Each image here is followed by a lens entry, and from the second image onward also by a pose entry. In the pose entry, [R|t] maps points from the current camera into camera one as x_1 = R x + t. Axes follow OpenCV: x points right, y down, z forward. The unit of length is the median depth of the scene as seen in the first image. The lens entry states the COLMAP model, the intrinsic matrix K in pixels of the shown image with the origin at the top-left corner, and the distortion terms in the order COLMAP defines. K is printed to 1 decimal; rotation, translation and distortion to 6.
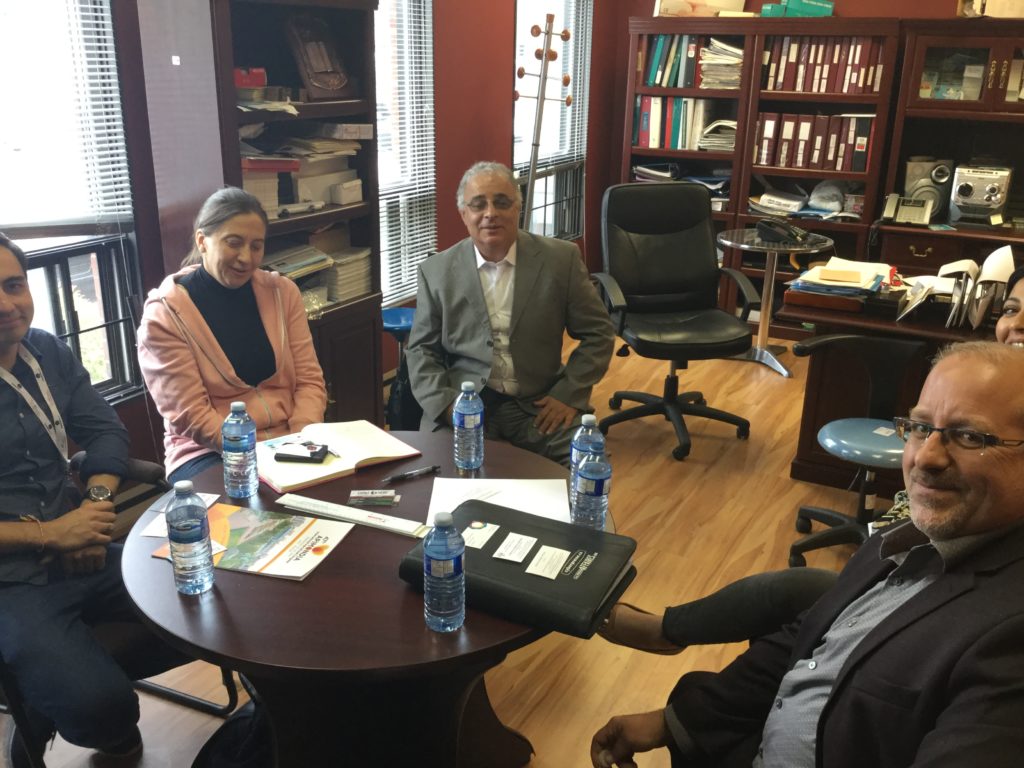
lens RADIAL K [[951.1, 0, 512.0], [0, 951.1, 384.0], [0, 0, 1]] dist [0.144236, -0.291934]
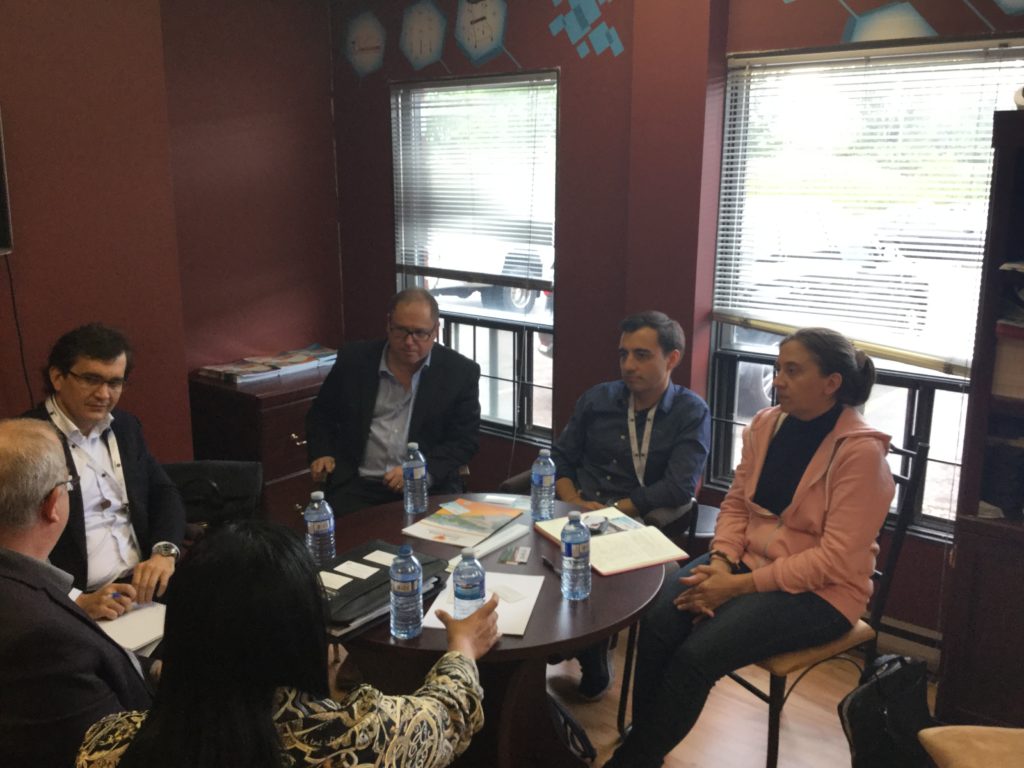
lens RADIAL K [[951.1, 0, 512.0], [0, 951.1, 384.0], [0, 0, 1]] dist [0.144236, -0.291934]
pose [[-0.149264, 0.229461, -0.961805, 0.762399], [-0.317598, 0.910035, 0.266398, -0.314687], [0.936404, 0.345231, -0.062959, 0.718280]]
